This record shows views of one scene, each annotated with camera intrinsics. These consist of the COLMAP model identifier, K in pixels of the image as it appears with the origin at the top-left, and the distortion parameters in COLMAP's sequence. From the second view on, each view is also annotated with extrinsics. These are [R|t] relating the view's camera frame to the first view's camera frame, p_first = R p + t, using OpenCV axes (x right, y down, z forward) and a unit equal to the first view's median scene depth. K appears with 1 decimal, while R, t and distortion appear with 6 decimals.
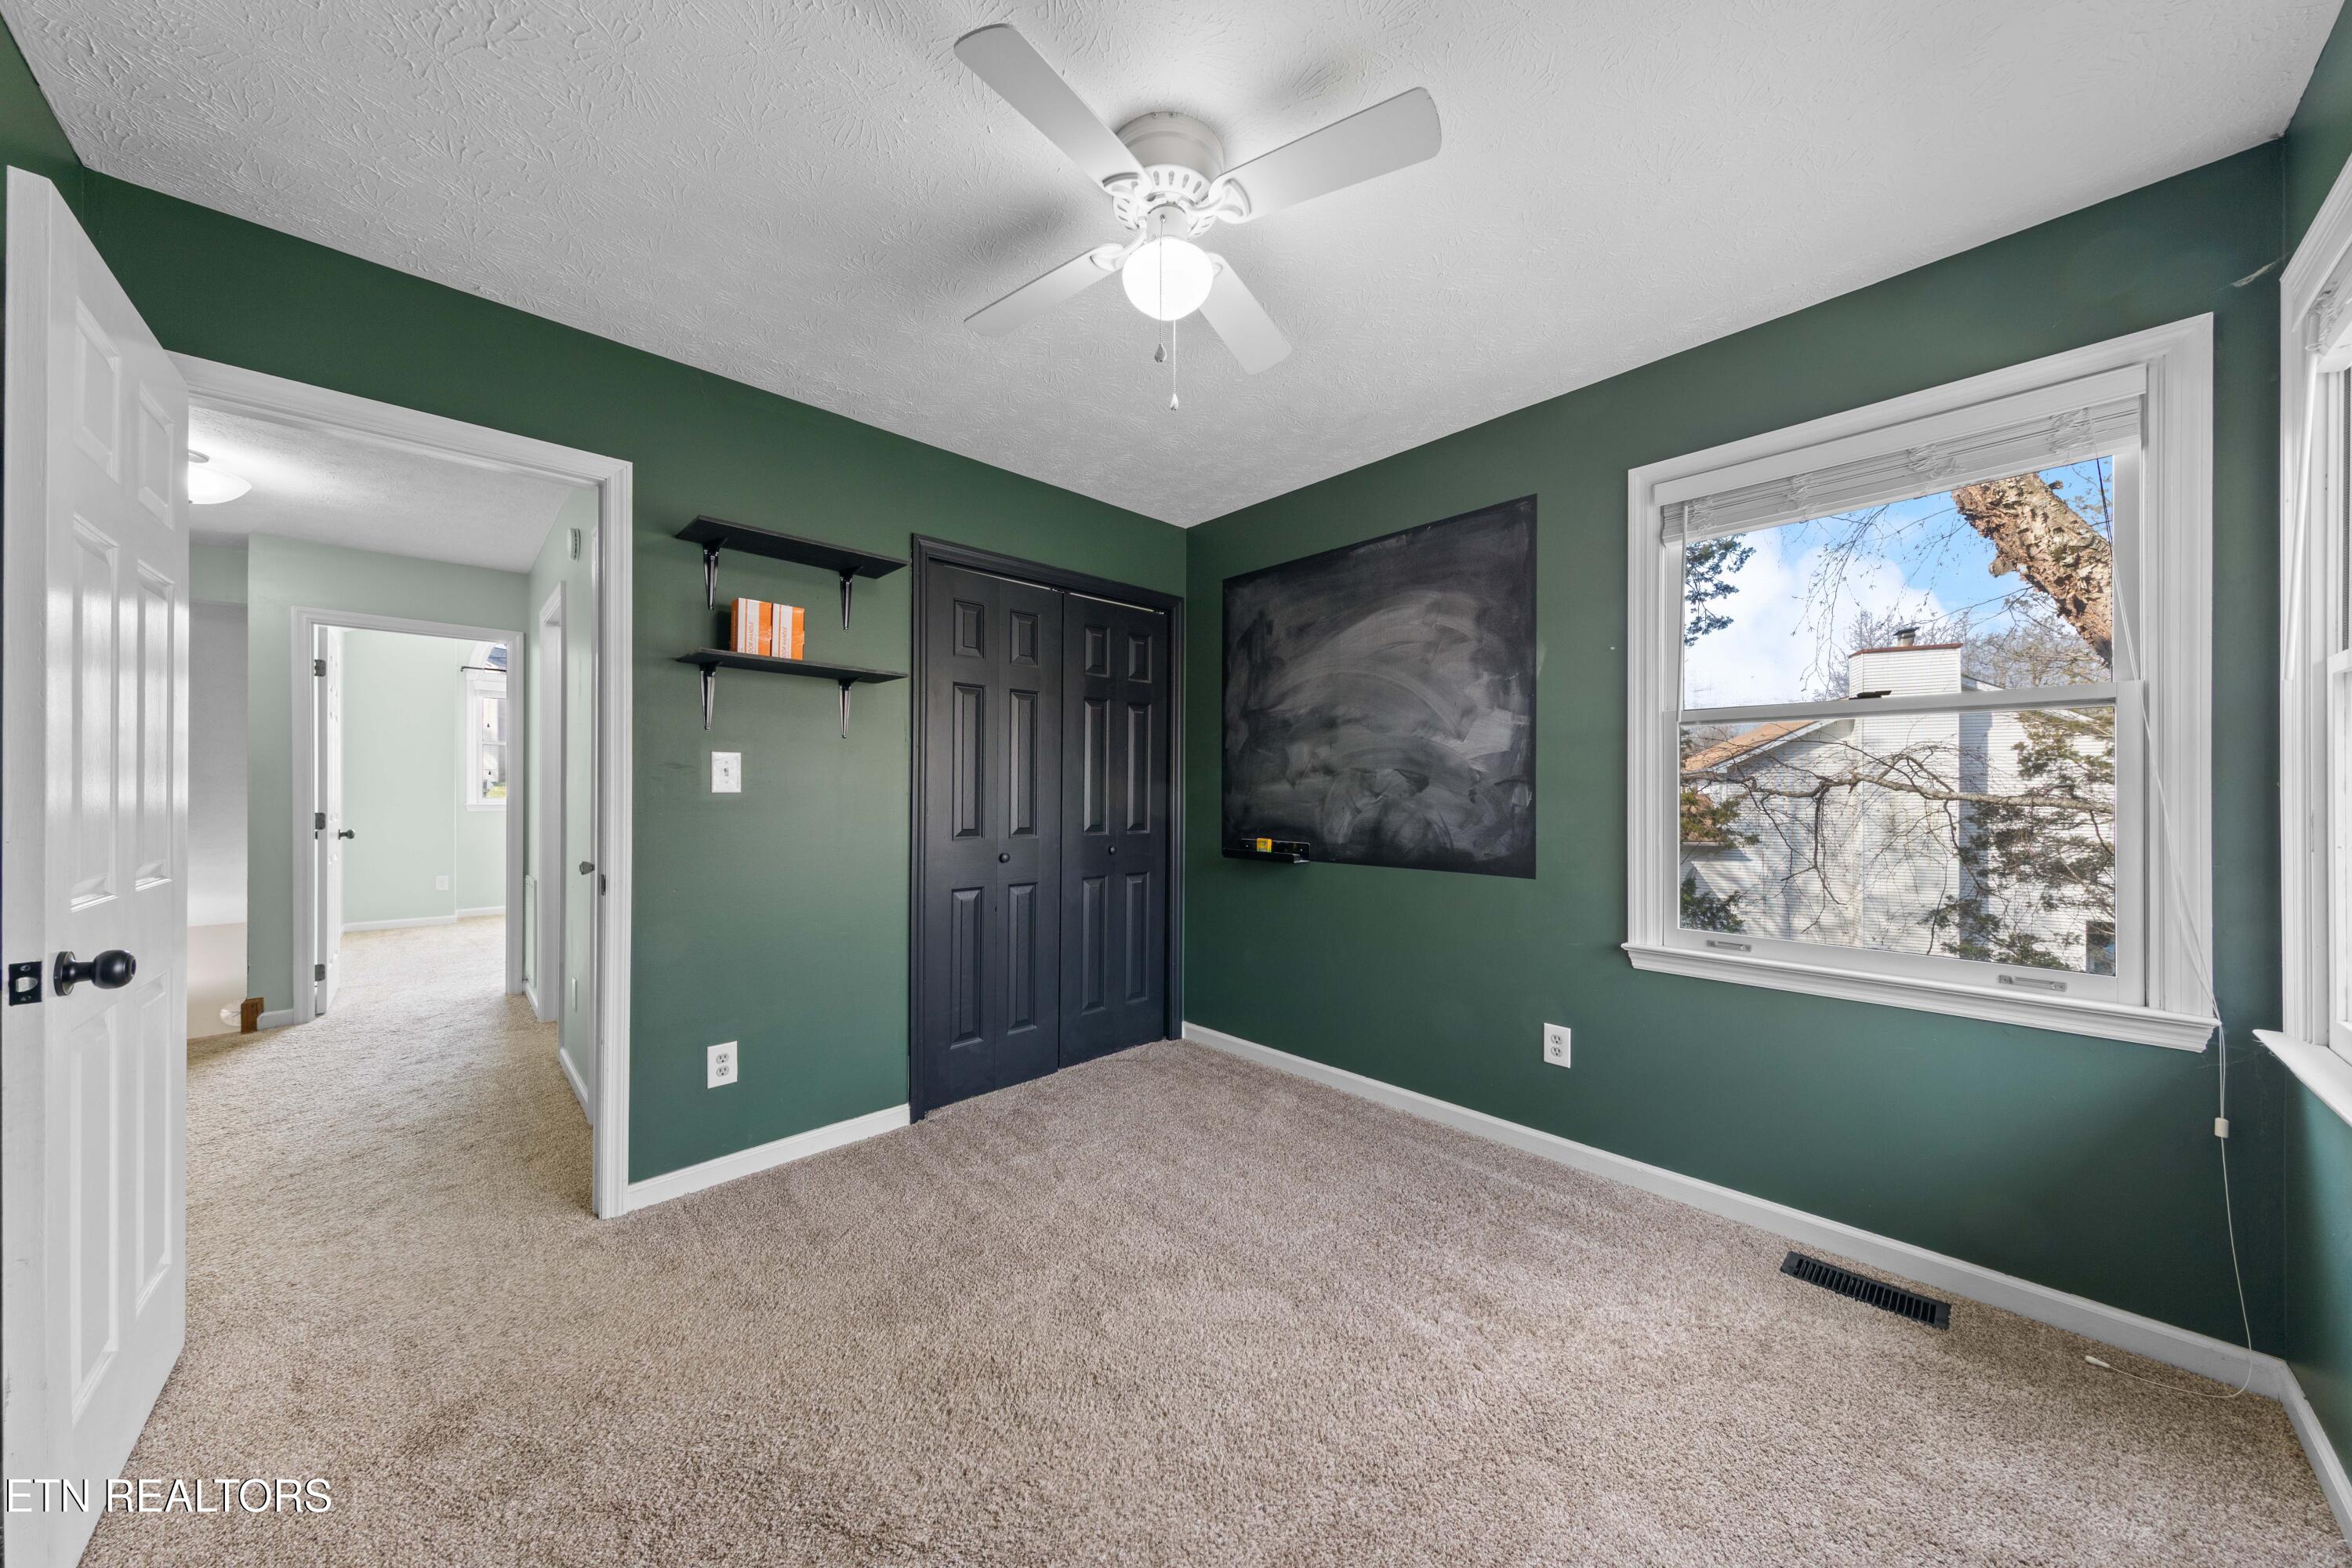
lens RADIAL K [[769.1, 0, 1143.2], [0, 769.1, 782.8], [0, 0, 1]] dist [0.000911, 0.000045]
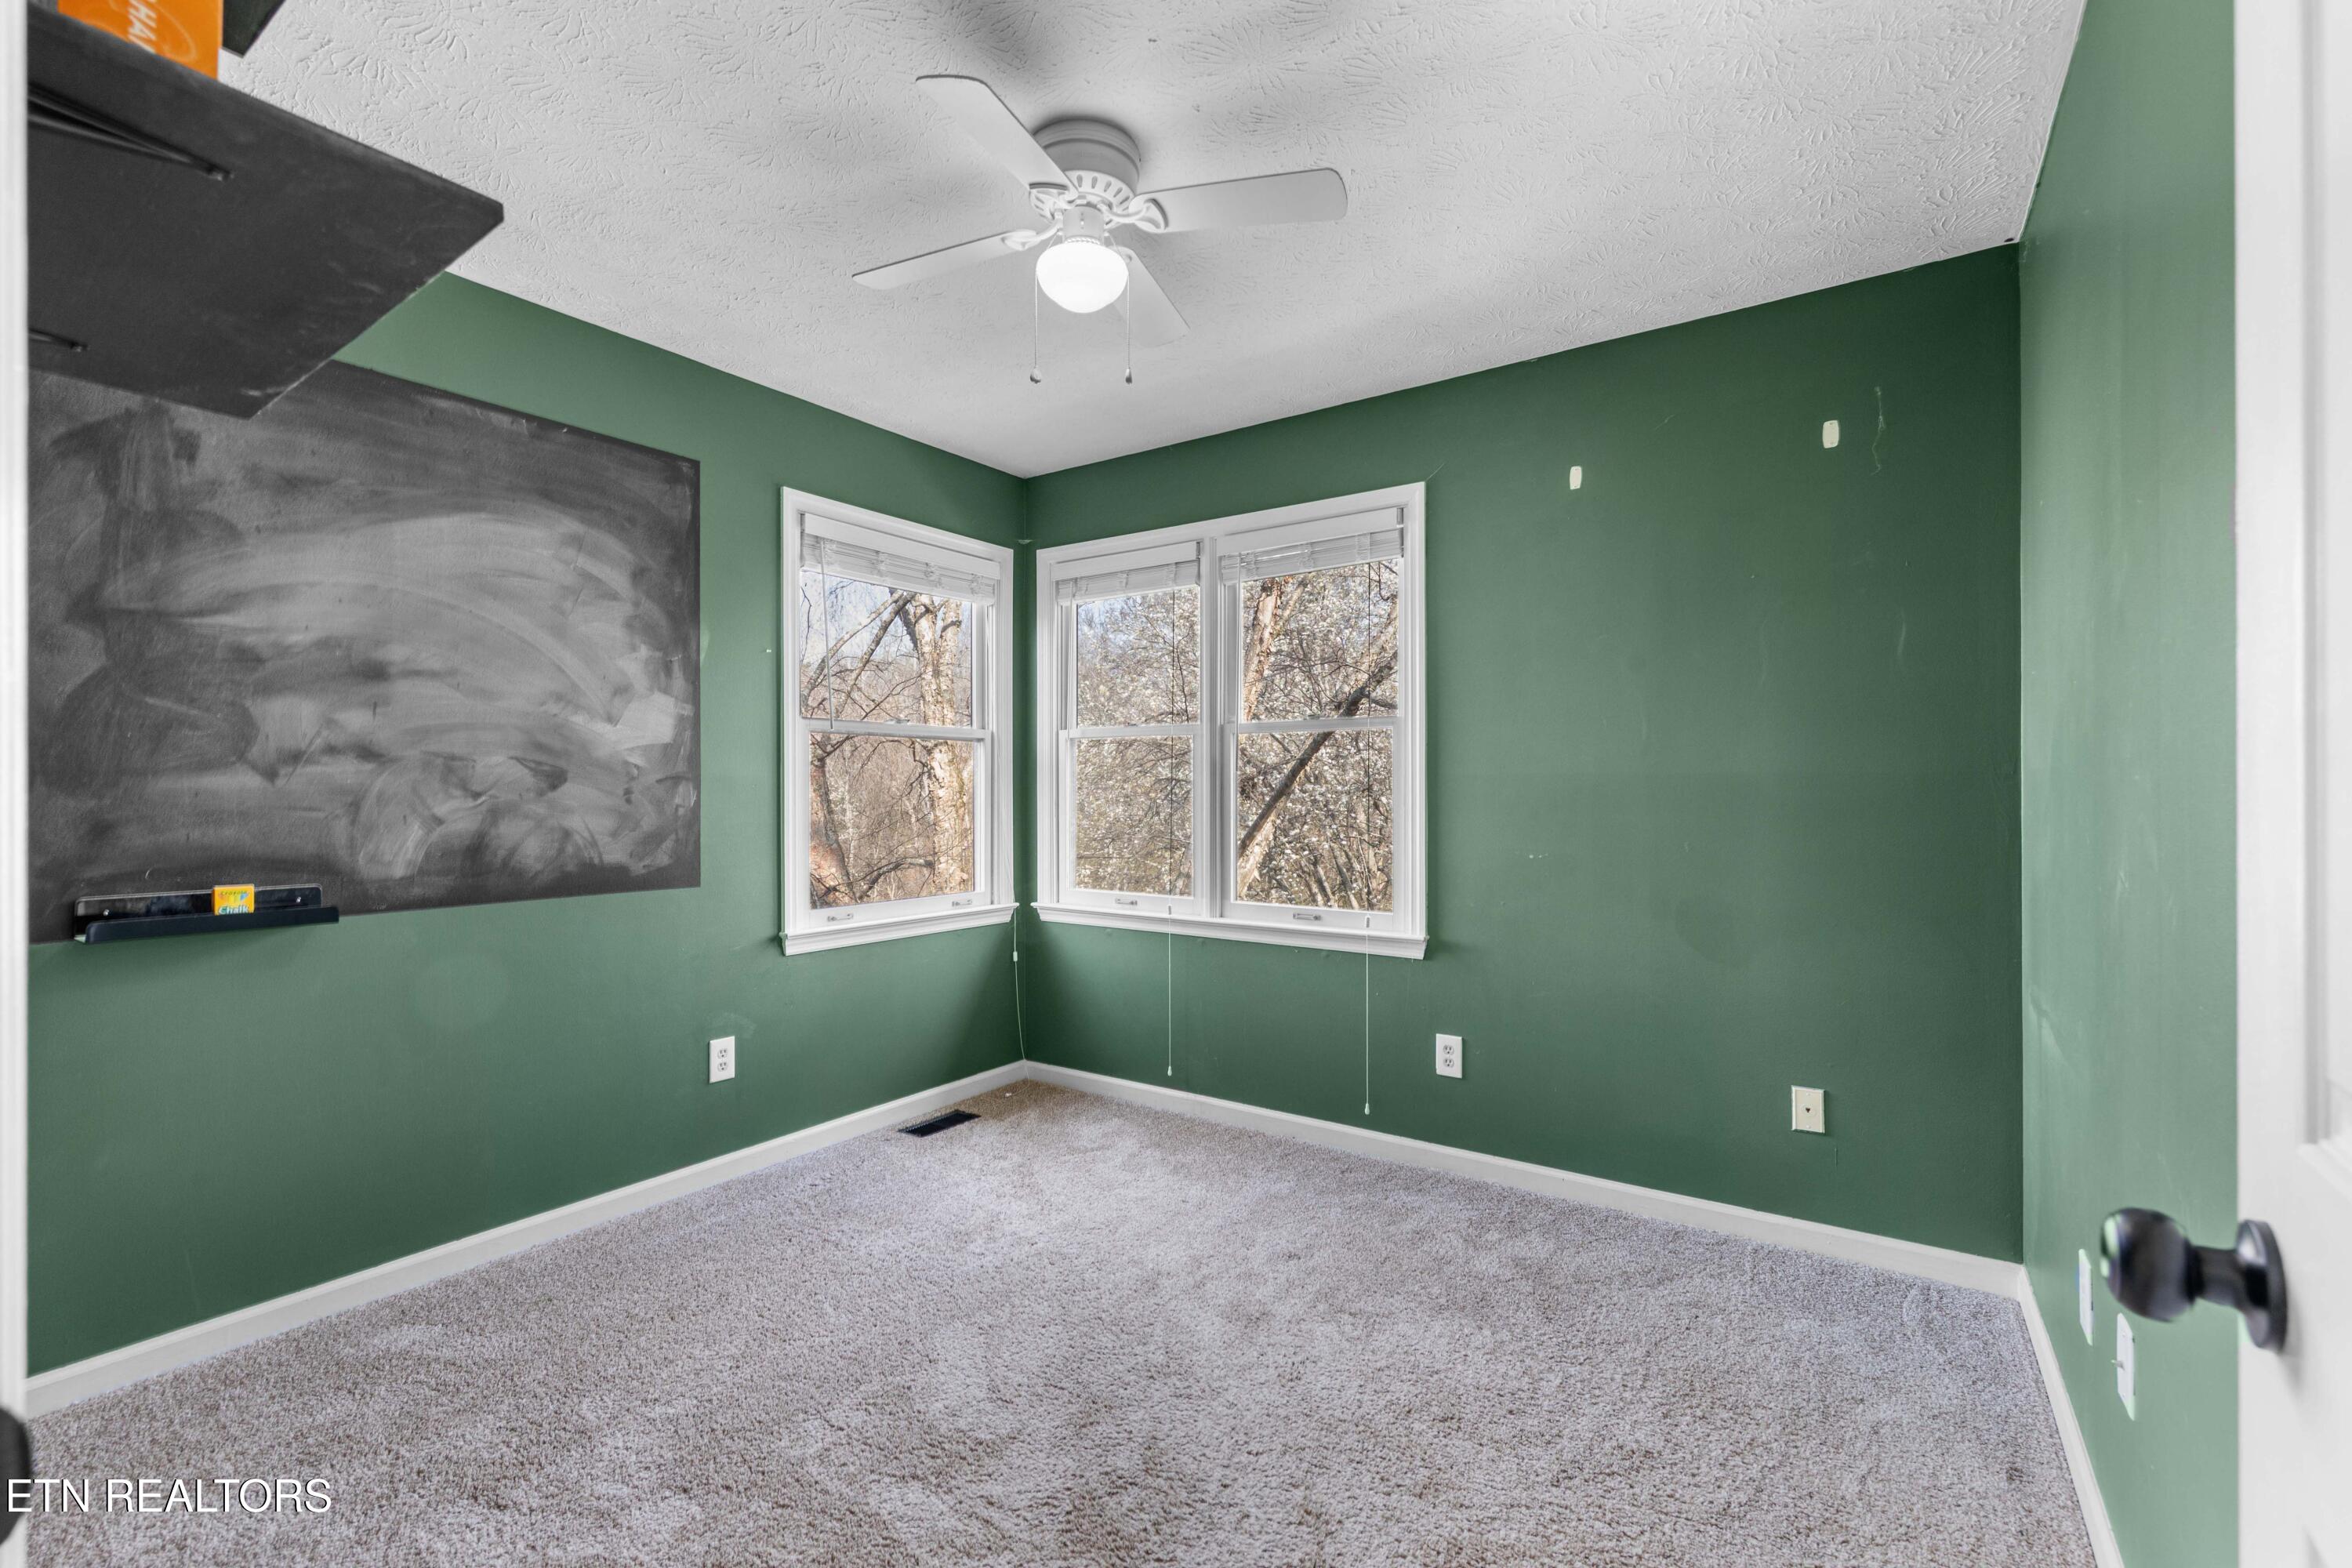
lens RADIAL K [[1000.9, 0, 1176.0], [0, 1000.9, 784.0], [0, 0, 1]] dist [-0.000001, 0.000022]
pose [[-0.222393, 0.009212, 0.974914, -0.688264], [-0.008052, 0.999904, -0.011285, 0.011814], [-0.974924, -0.010360, -0.222297, 0.644875]]
